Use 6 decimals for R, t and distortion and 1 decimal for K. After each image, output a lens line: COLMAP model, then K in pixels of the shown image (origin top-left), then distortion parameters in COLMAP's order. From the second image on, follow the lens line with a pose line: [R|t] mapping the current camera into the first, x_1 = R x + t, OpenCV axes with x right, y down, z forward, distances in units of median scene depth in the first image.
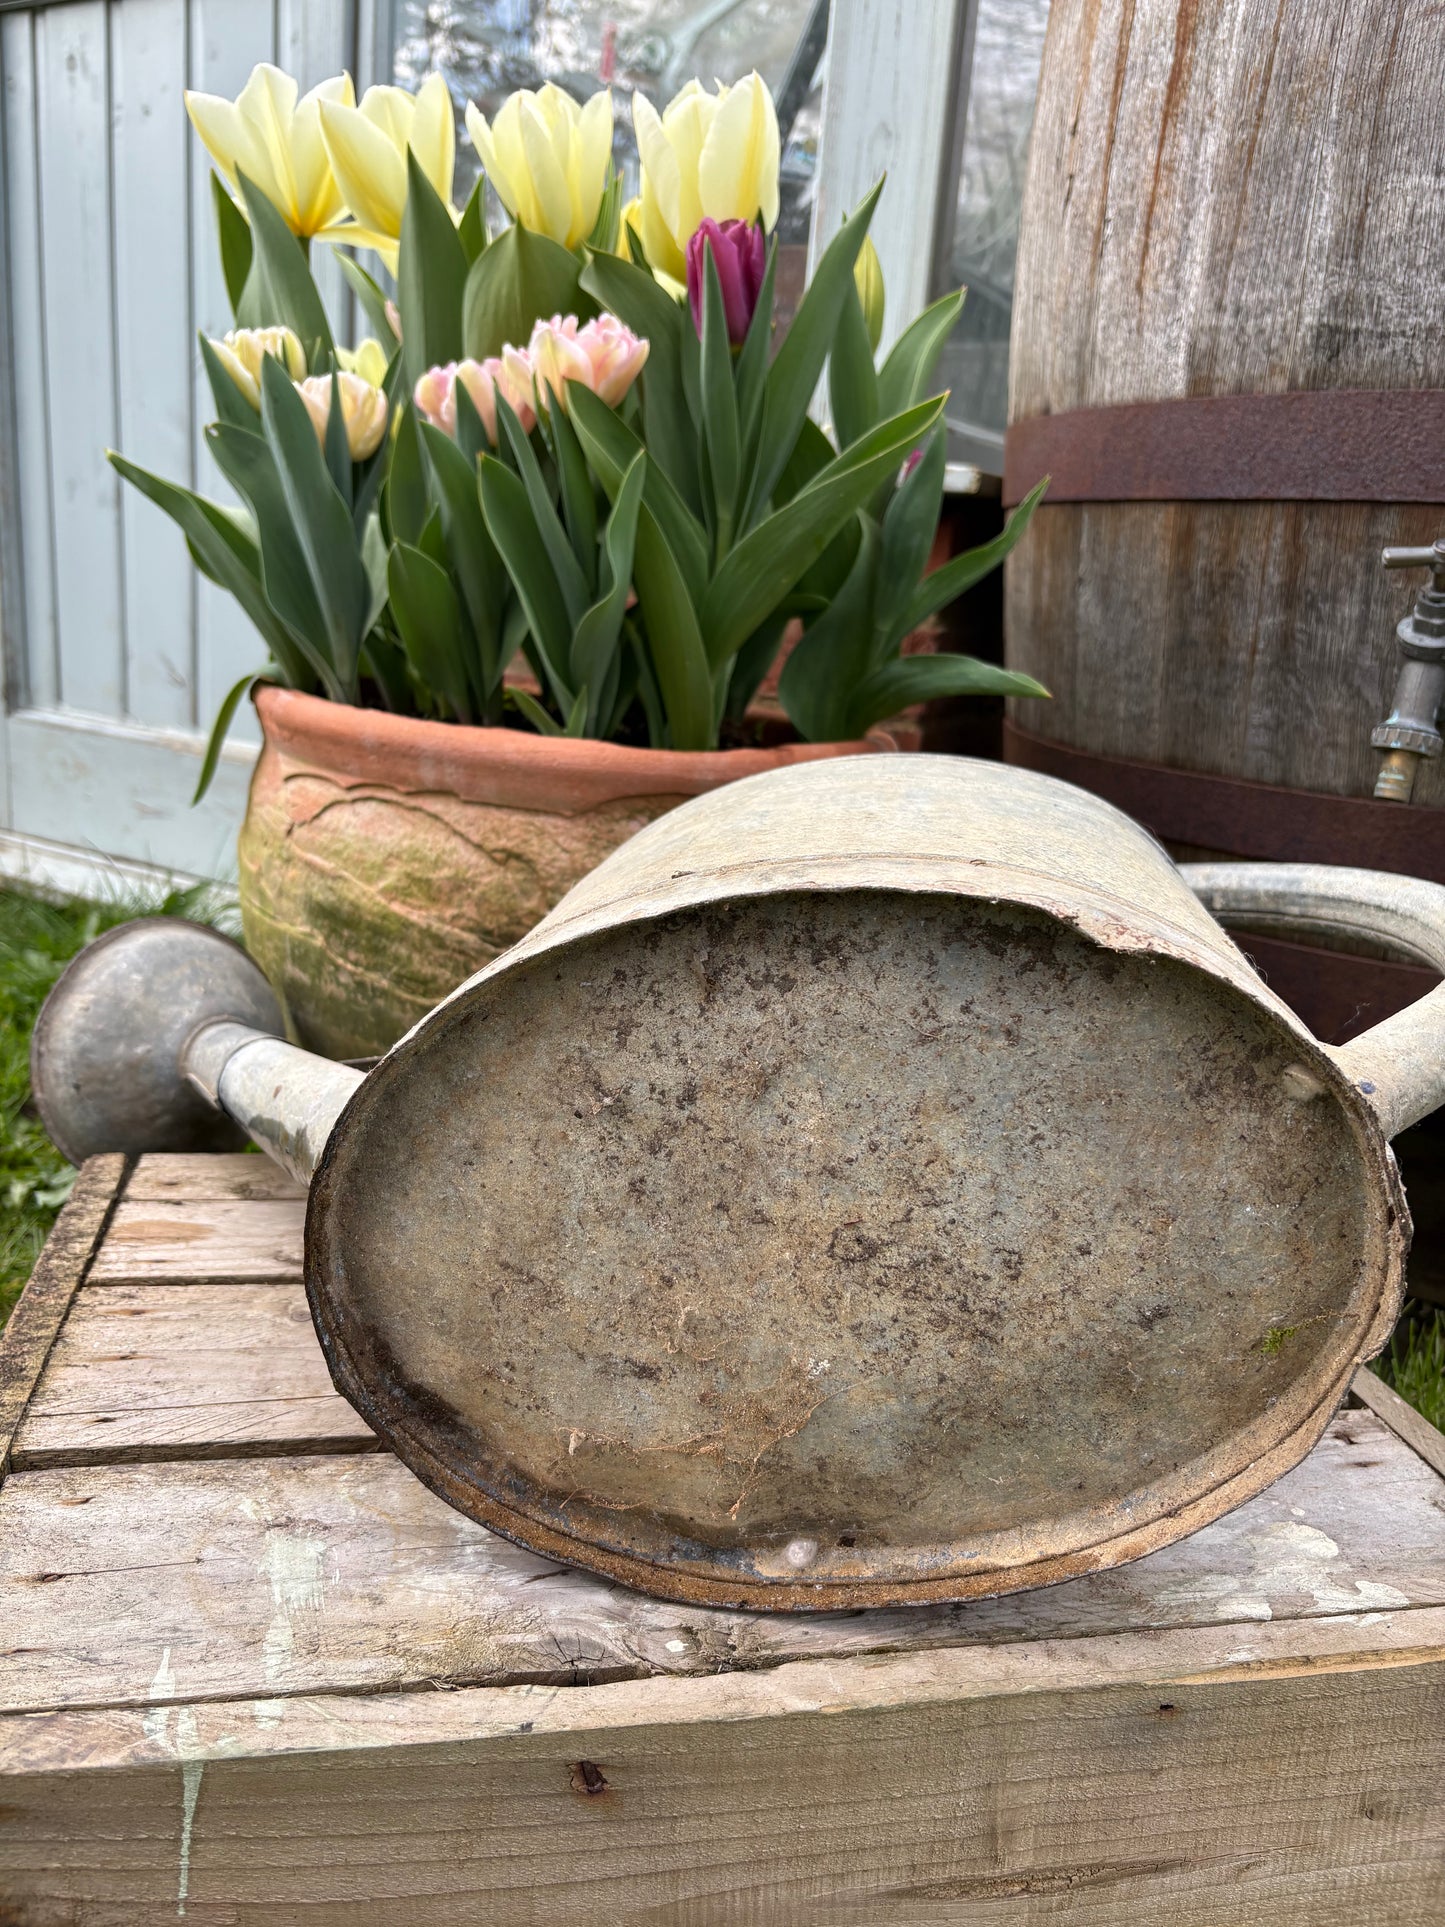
lens RADIAL K [[1469.0, 0, 717.9], [0, 1469.0, 971.5], [0, 0, 1]] dist [0.007255, -0.019659]
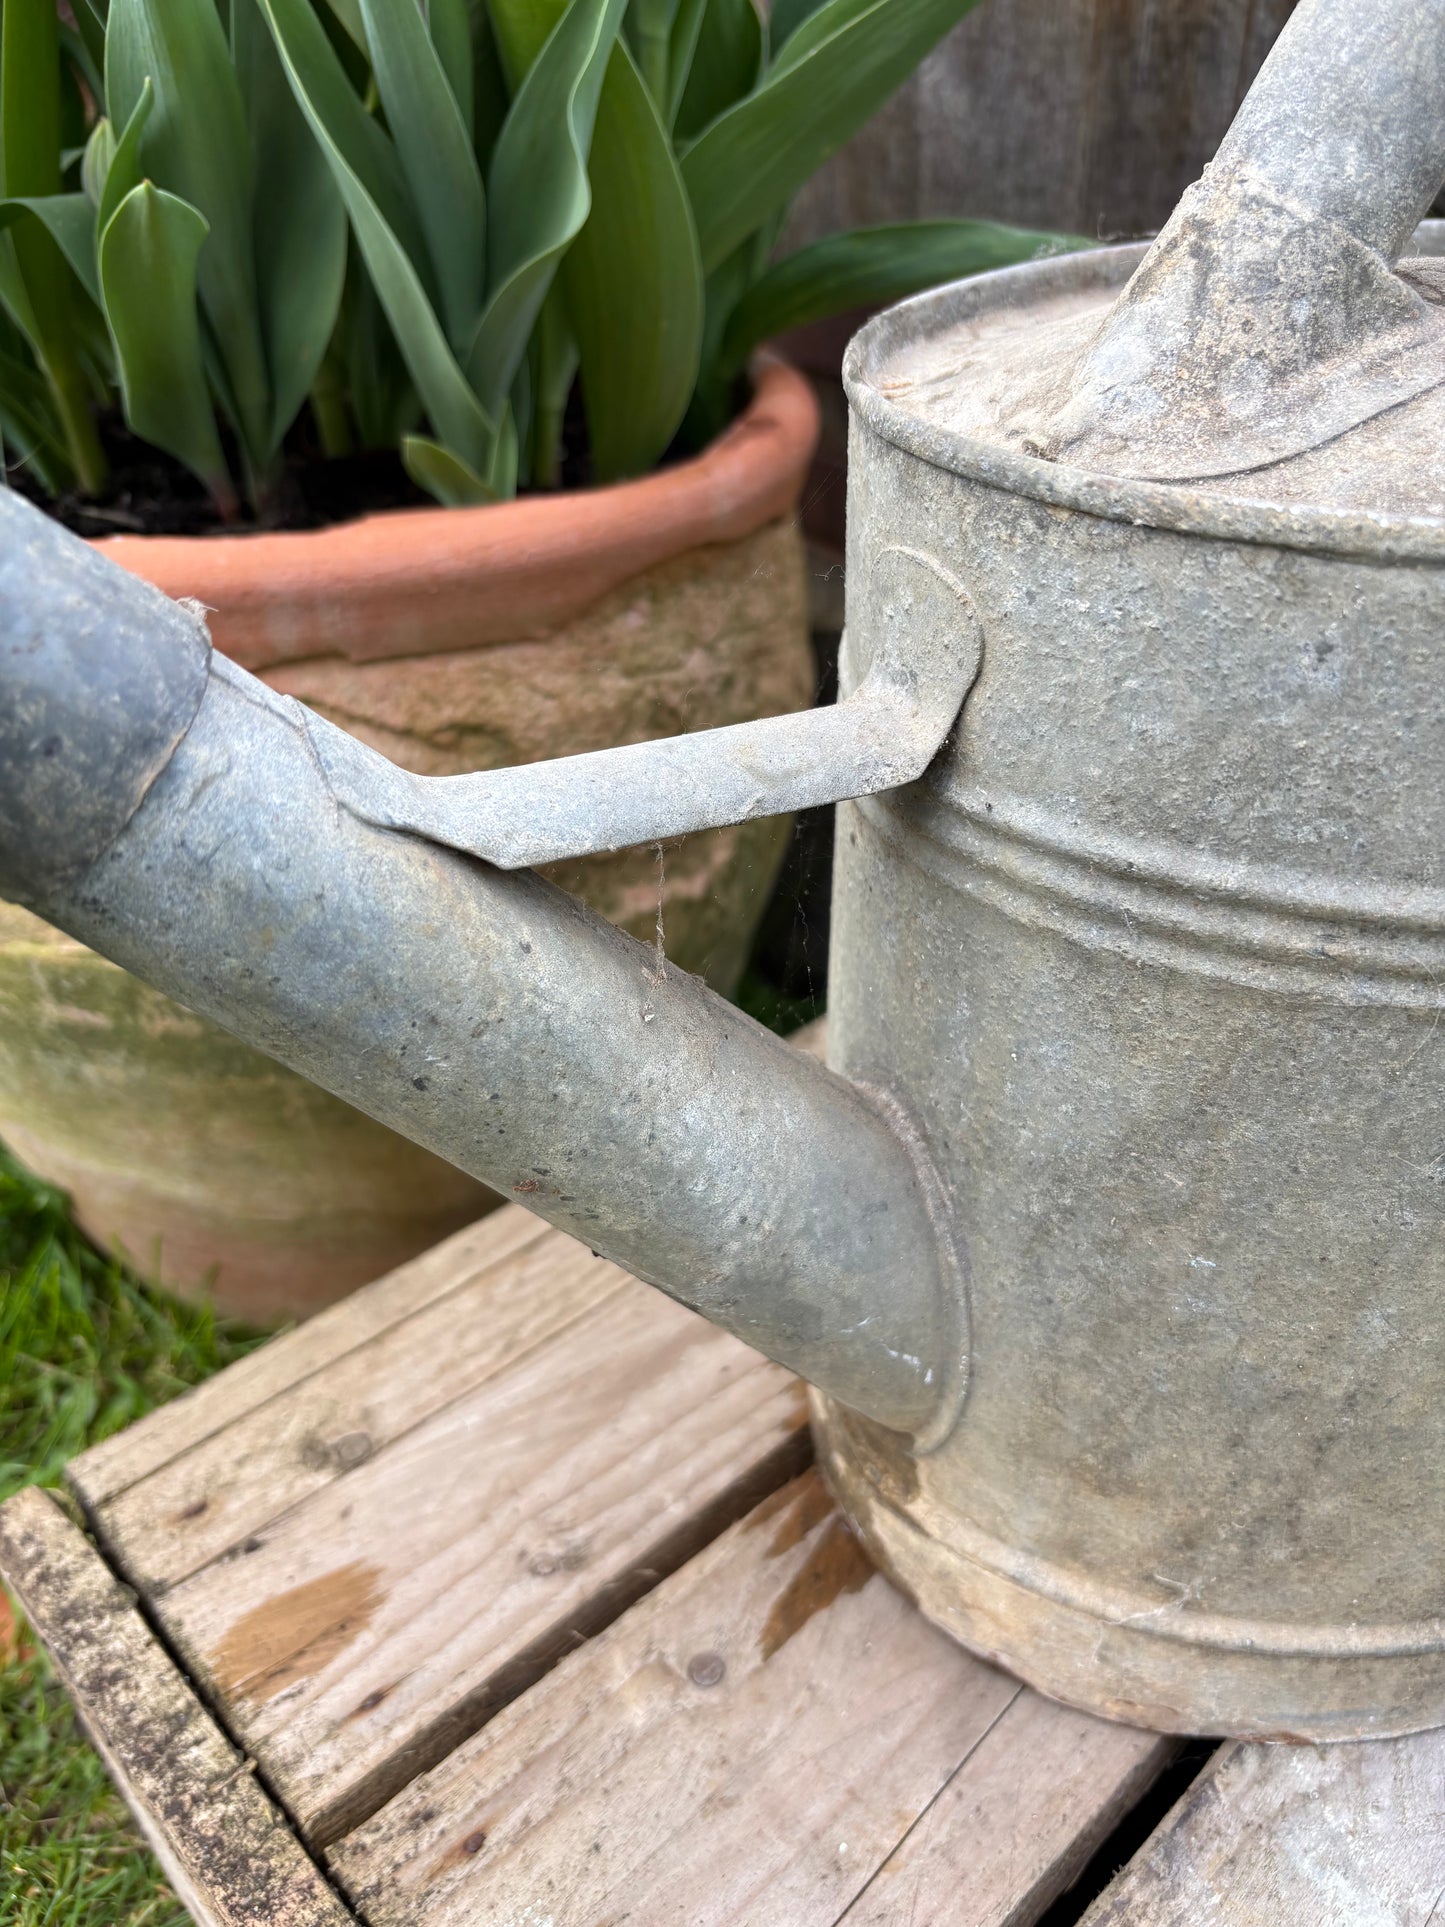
lens RADIAL K [[1469.0, 0, 715.4], [0, 1469.0, 957.0], [0, 0, 1]] dist [0.007255, -0.019659]
pose [[0.843013, -0.368262, 0.392063, -0.343438], [0.217724, 0.900122, 0.377329, -0.211586], [-0.491860, -0.232732, 0.838993, 0.476737]]
